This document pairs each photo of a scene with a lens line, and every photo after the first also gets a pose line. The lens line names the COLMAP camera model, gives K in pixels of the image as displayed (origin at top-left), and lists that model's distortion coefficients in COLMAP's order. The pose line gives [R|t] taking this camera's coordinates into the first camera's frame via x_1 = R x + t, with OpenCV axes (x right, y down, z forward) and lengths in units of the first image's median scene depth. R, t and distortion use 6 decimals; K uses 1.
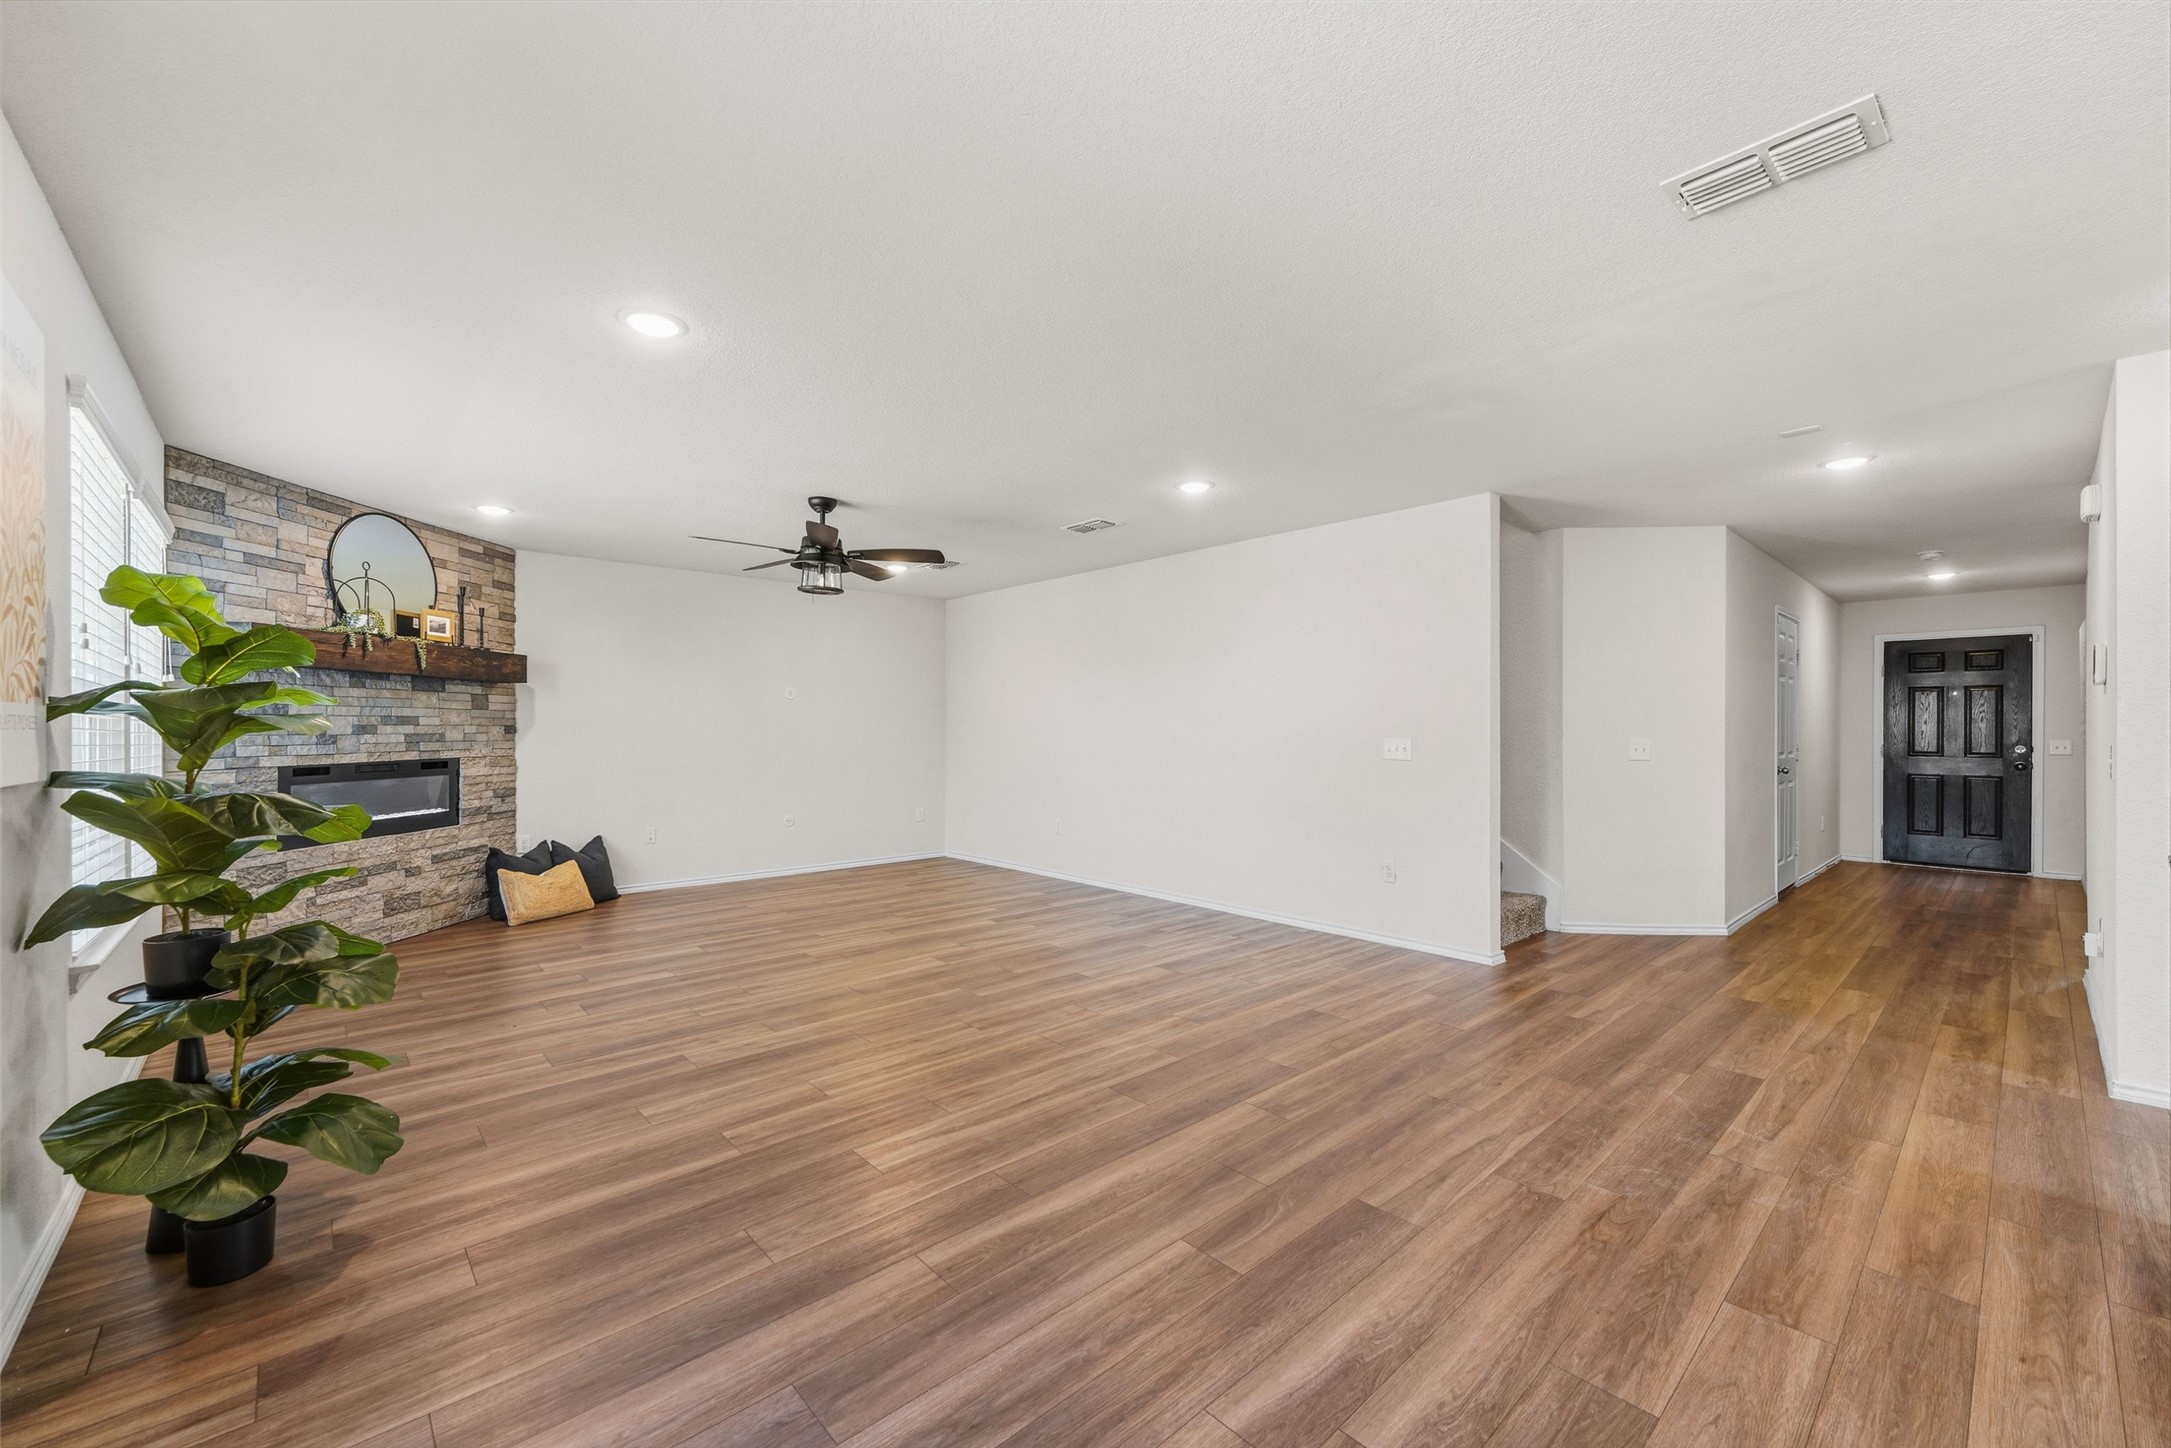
lens RADIAL K [[855.9, 0, 1071.3], [0, 855.9, 727.7], [0, 0, 1]] dist [0.013983, -0.005319]
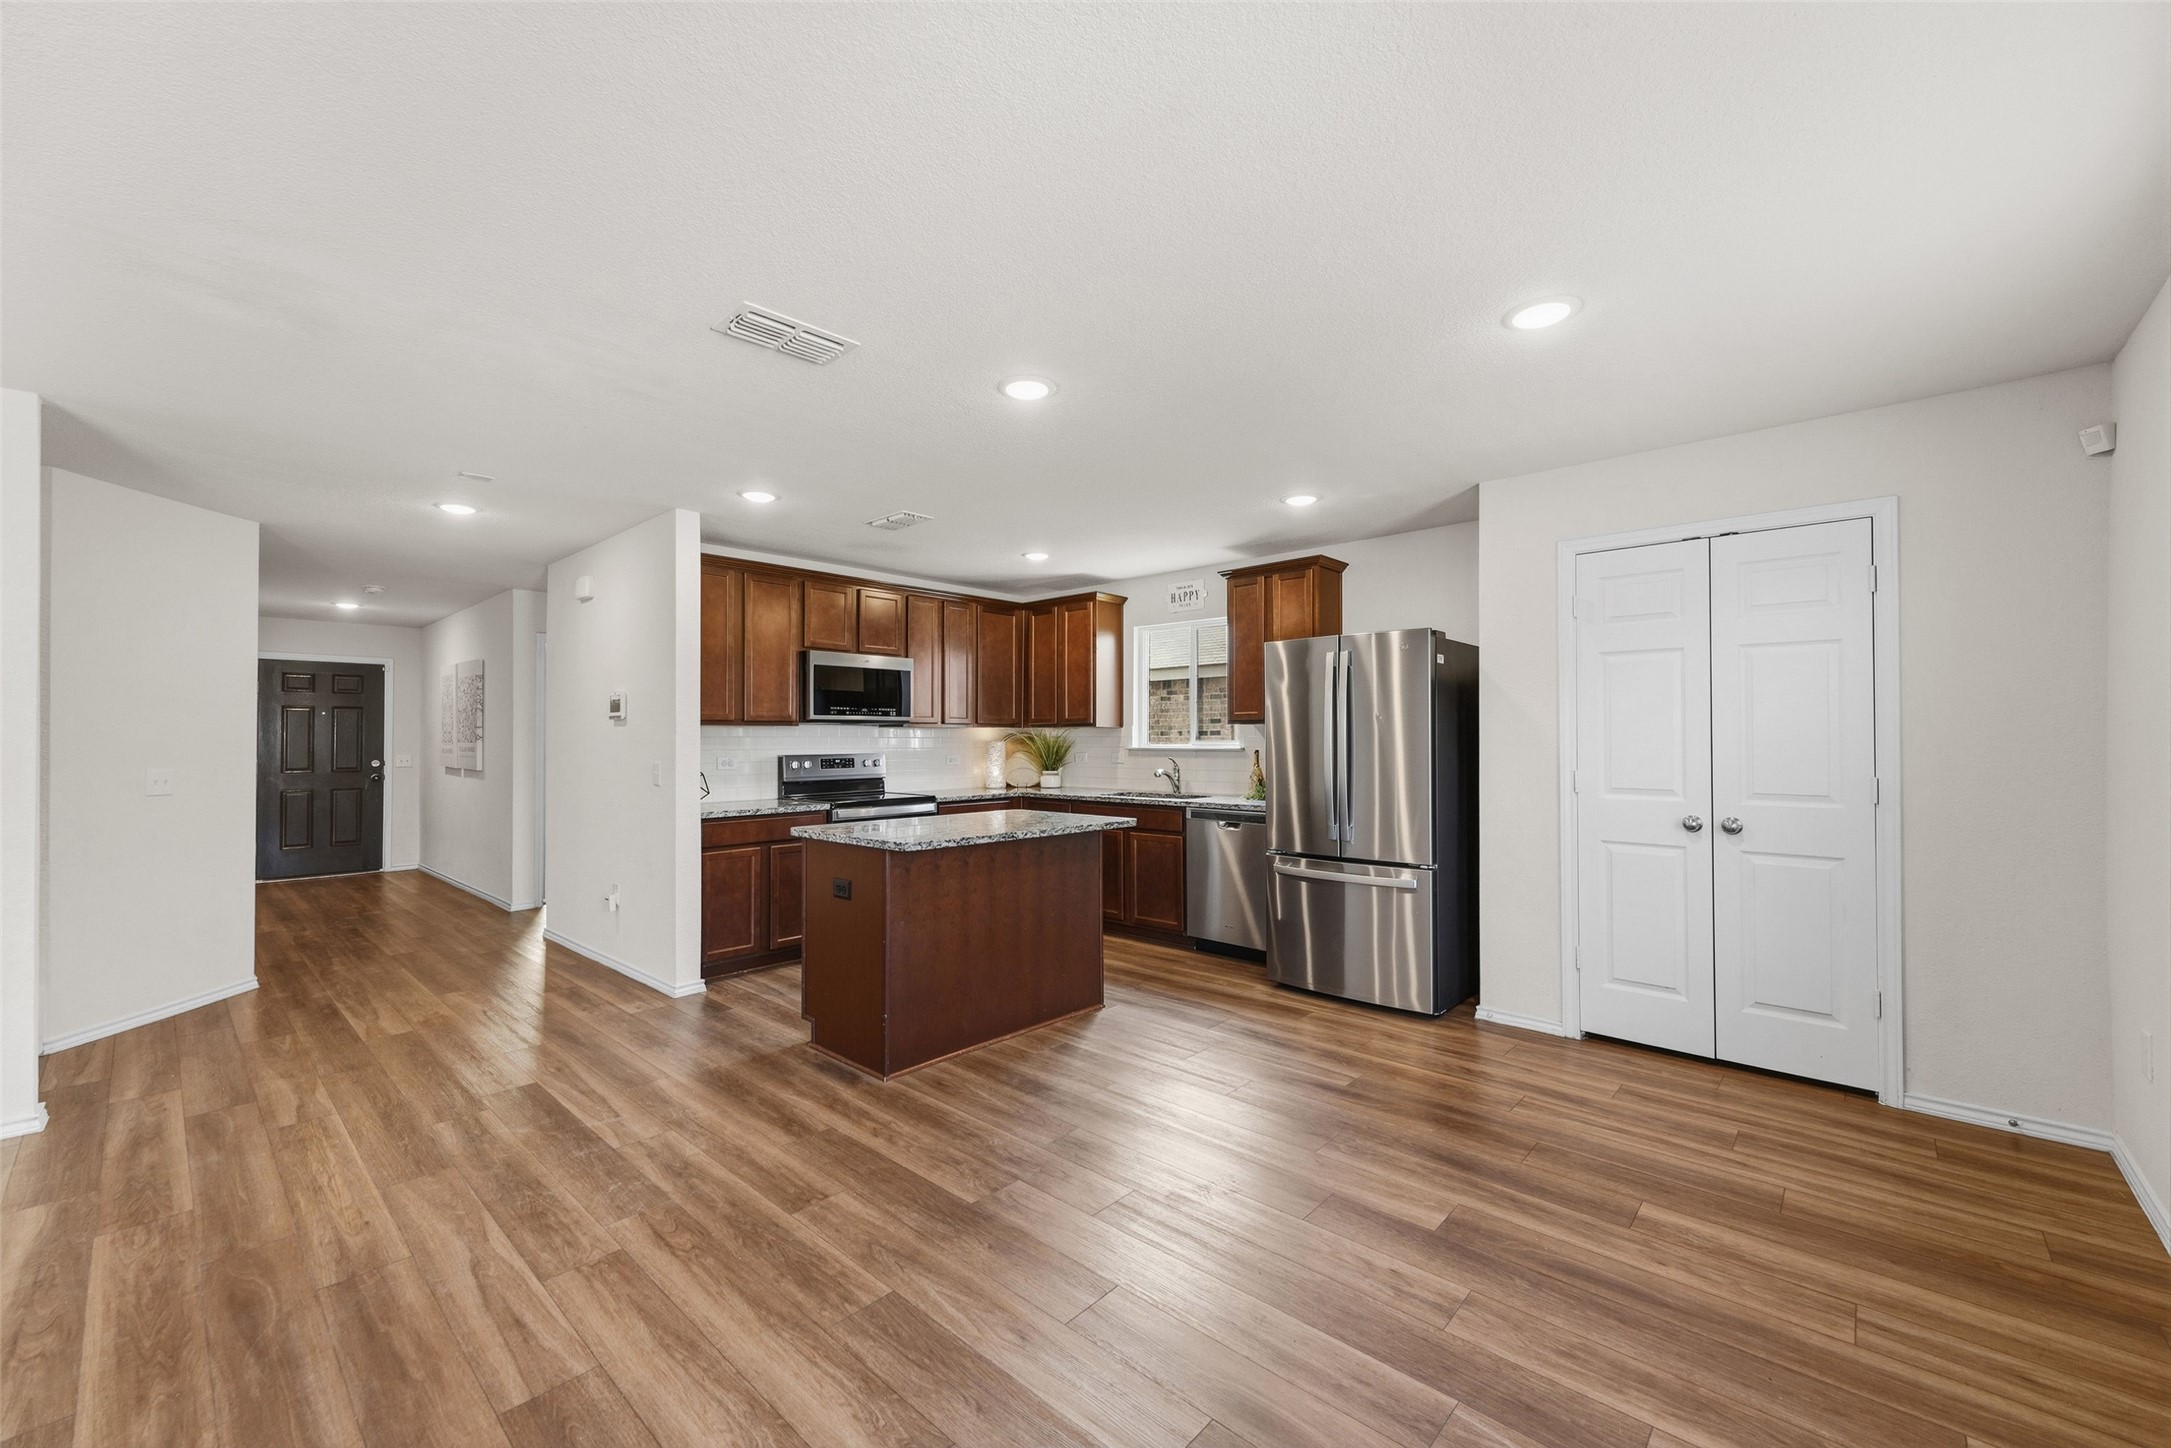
lens RADIAL K [[855.9, 0, 1071.3], [0, 855.9, 727.7], [0, 0, 1]] dist [0.013983, -0.005319]
pose [[-0.091354, 0.010618, 0.995762, -0.207732], [0.000503, 0.999944, -0.010616, -0.015368], [-0.995818, -0.000469, -0.091354, 0.264267]]
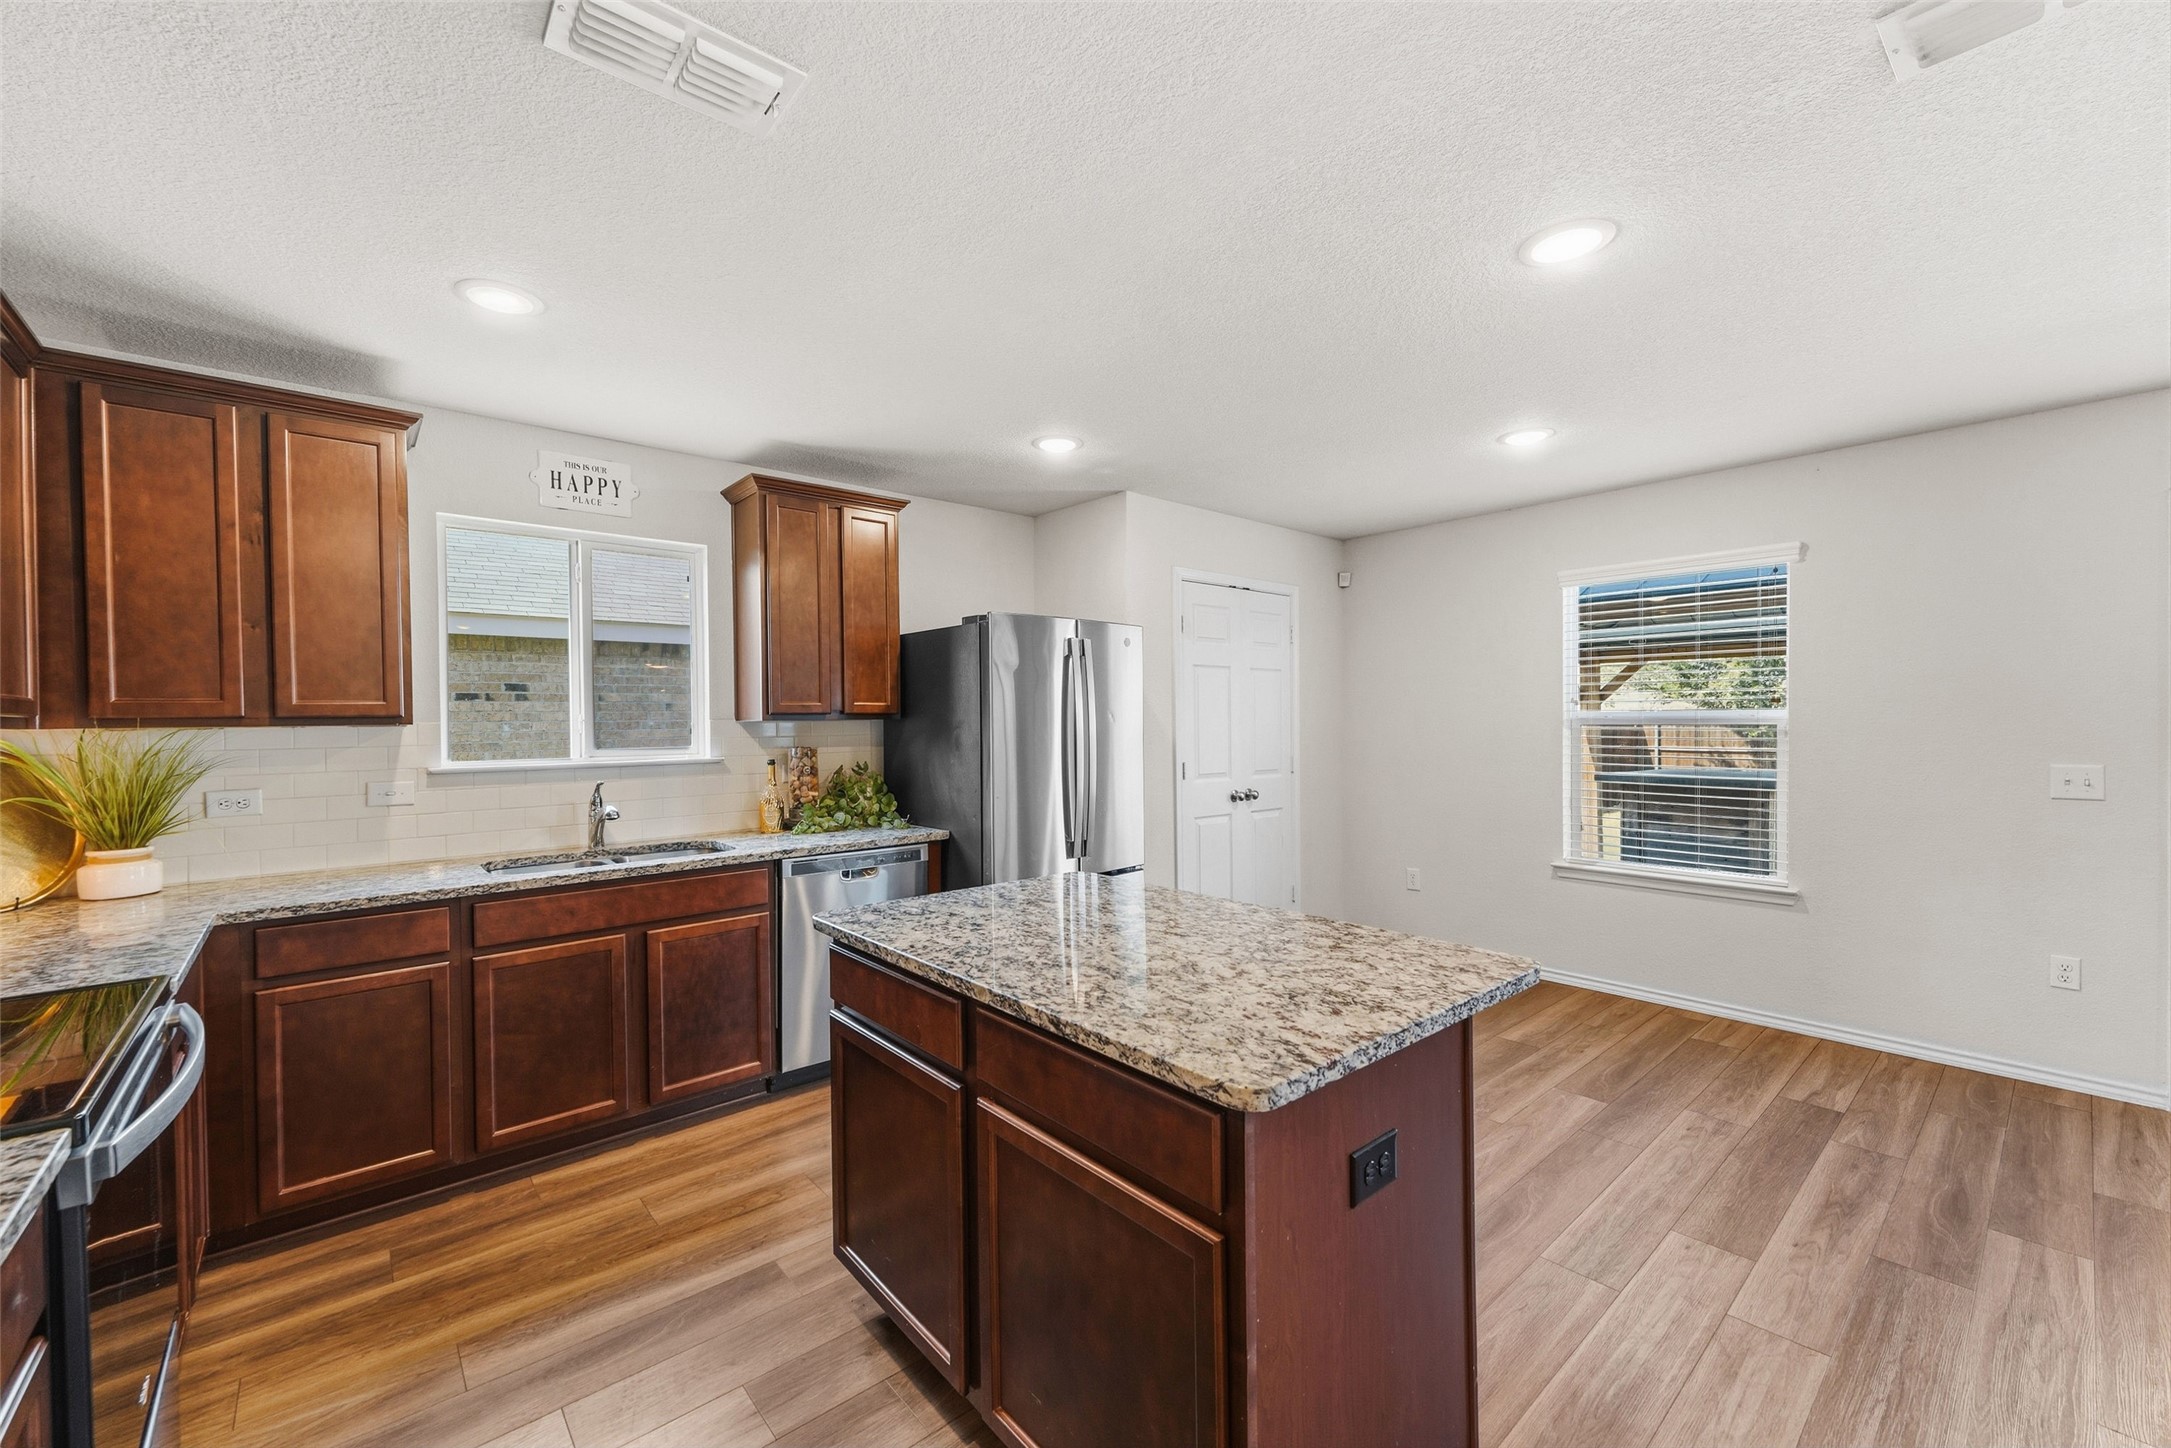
lens RADIAL K [[862.7, 0, 1073.8], [0, 862.7, 725.0], [0, 0, 1]] dist [0.003530, -0.000043]
pose [[-0.999734, 0.007567, 0.021795, 0.601611], [0.007678, 0.999958, 0.005043, -0.029310], [-0.021756, 0.005209, -0.999750, 0.655008]]
